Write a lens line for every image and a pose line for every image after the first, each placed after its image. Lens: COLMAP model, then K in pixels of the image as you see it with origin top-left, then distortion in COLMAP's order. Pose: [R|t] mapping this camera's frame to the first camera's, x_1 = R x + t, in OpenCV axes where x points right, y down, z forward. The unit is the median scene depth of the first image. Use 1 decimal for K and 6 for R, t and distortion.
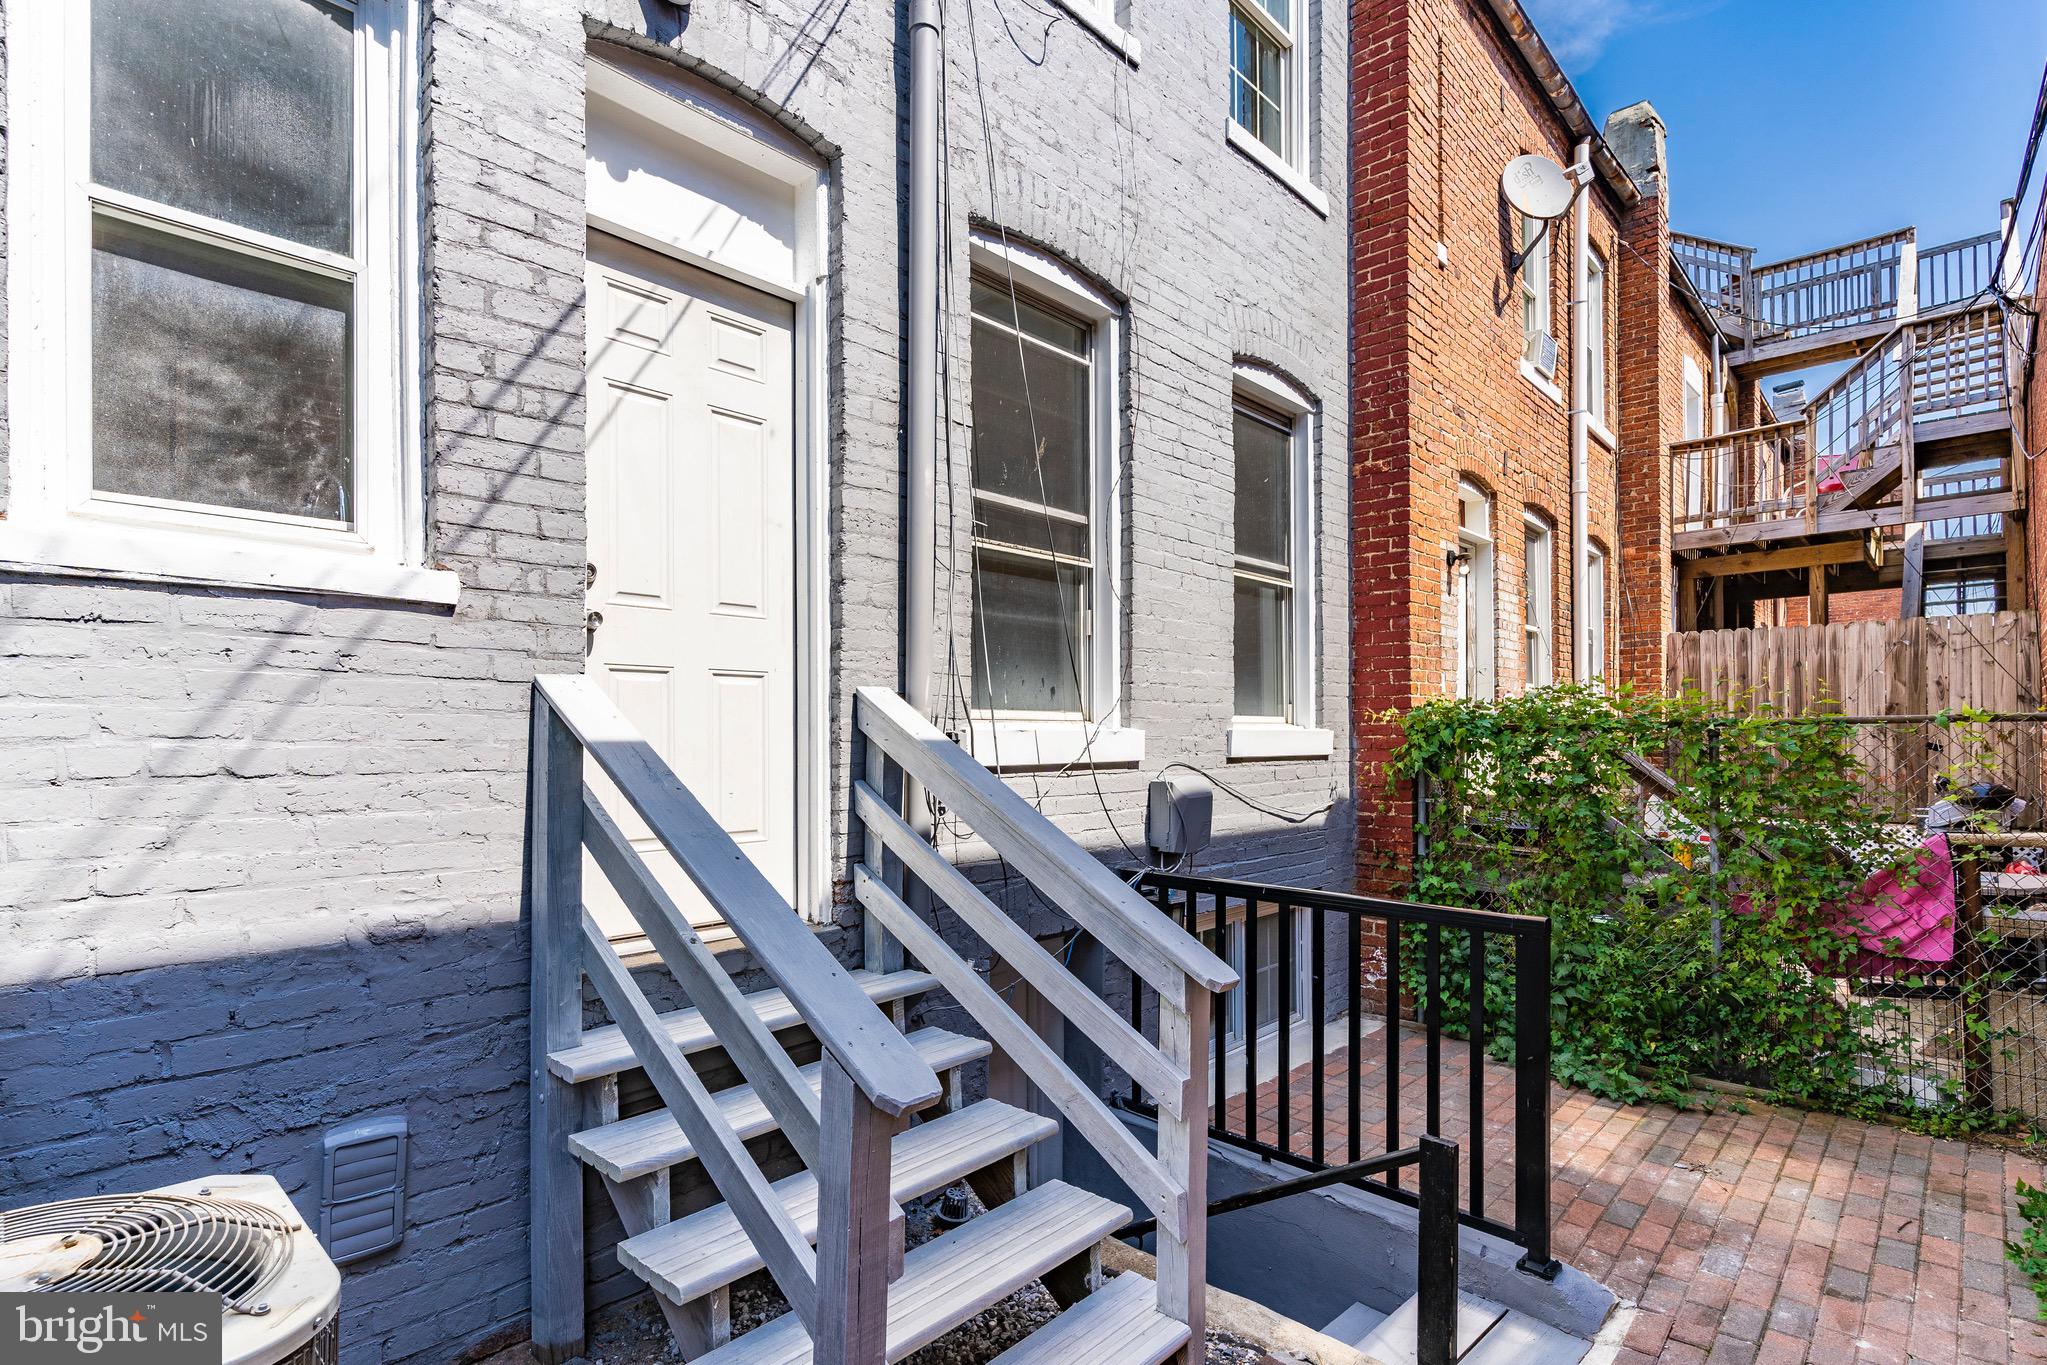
lens RADIAL K [[986.5, 0, 1027.7], [0, 986.5, 736.1], [0, 0, 1]] dist [-0.001391, -0.000396]
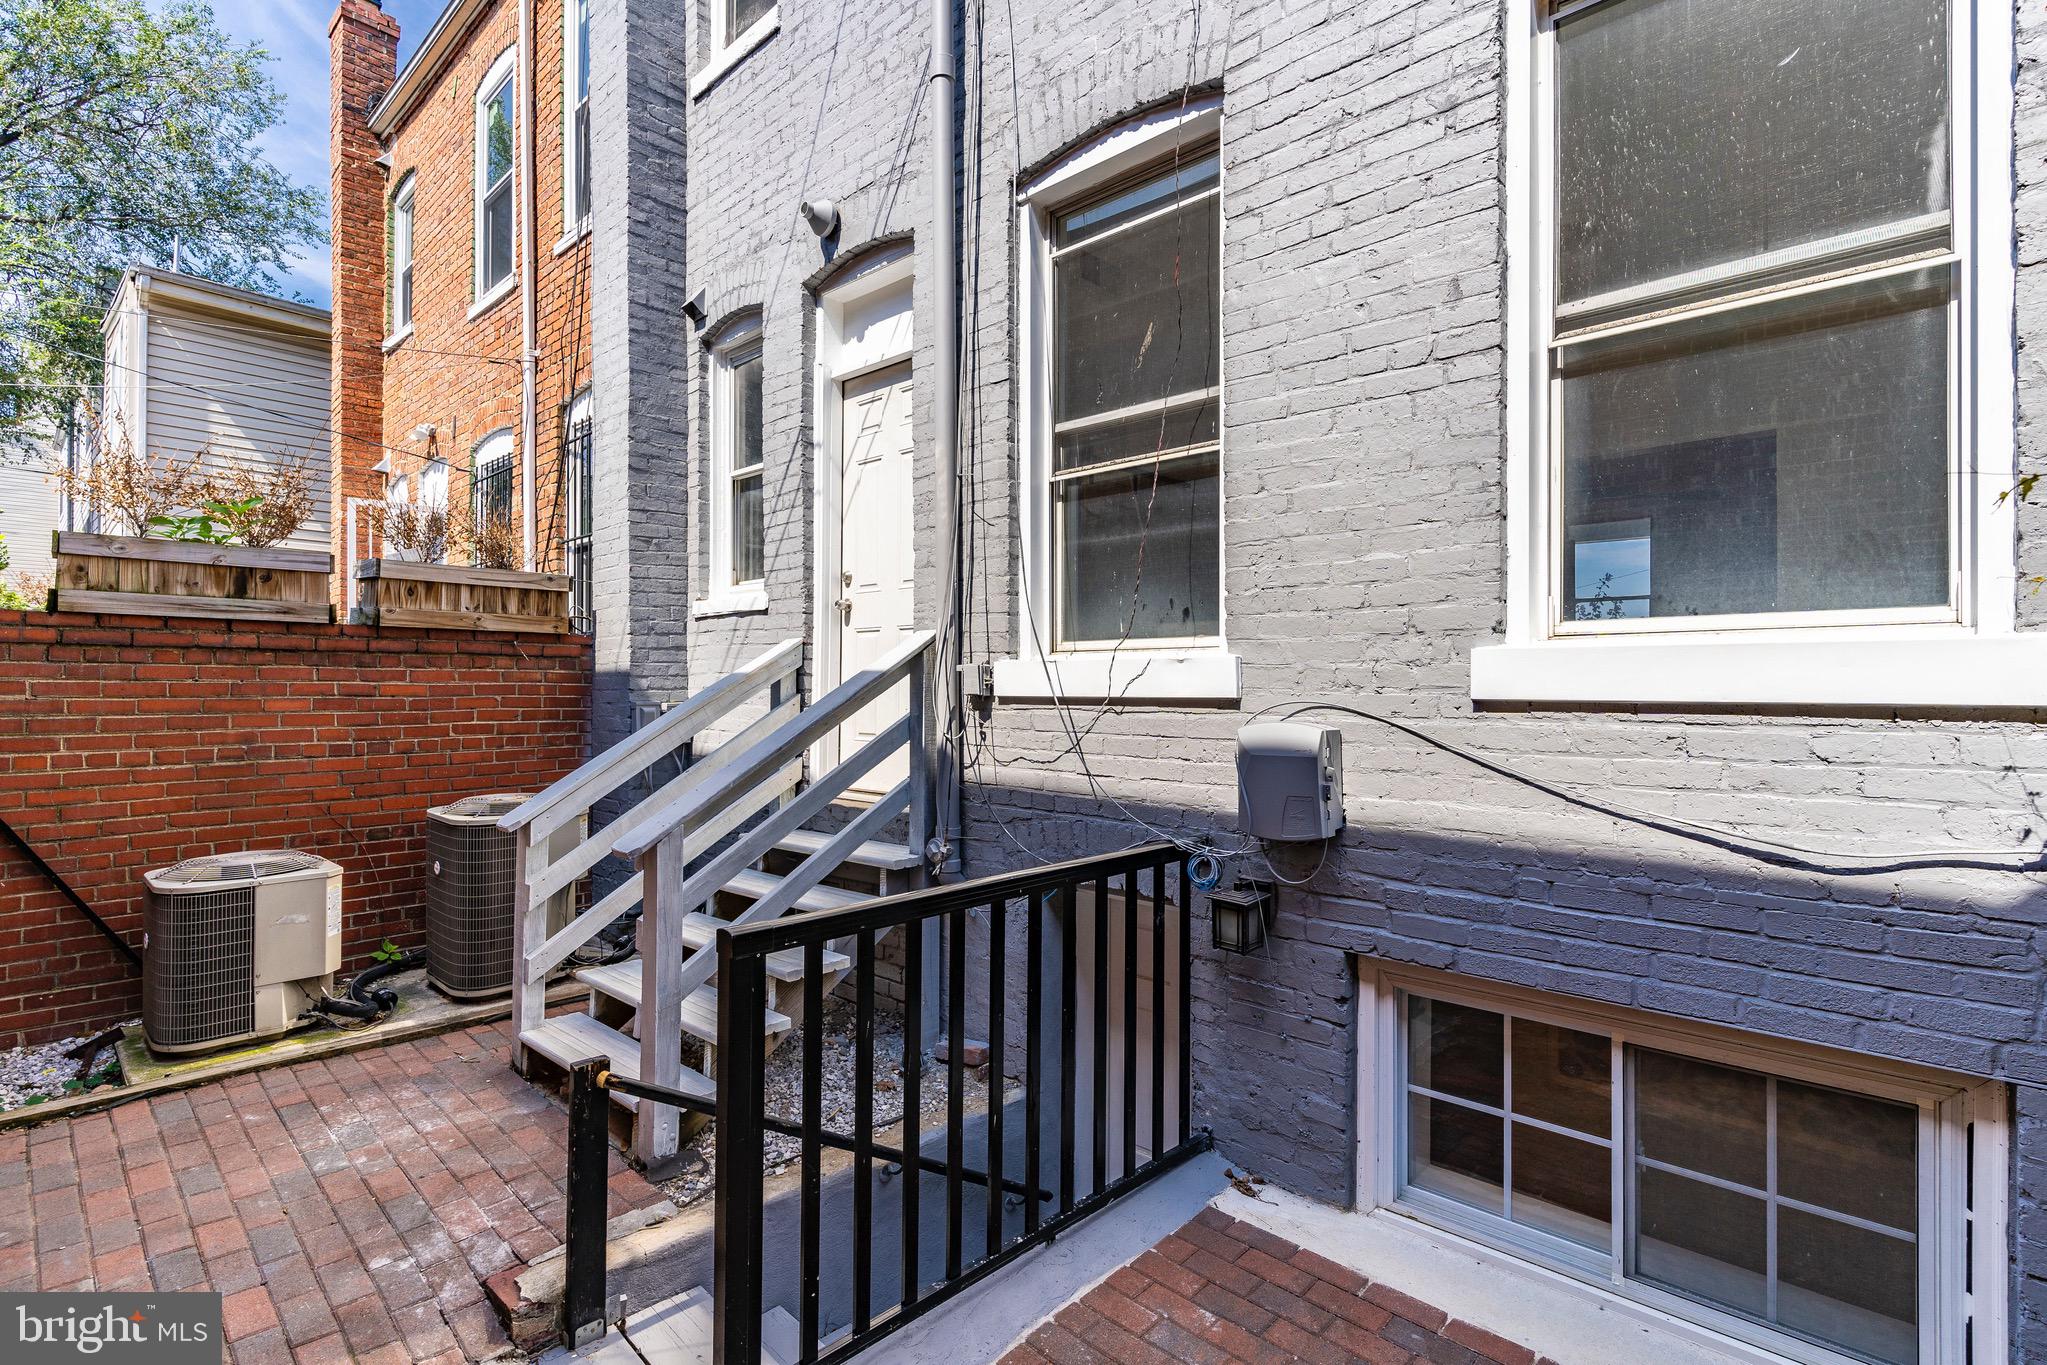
lens RADIAL K [[986.5, 0, 1023.5], [0, 986.5, 682.4], [0, 0, 1]] dist [-0.001391, -0.000396]
pose [[-0.001305, 0.002111, -0.999997, 0.901299], [0.000729, 0.999998, 0.002110, 0.012251], [0.999999, -0.000726, -0.001307, 0.904425]]
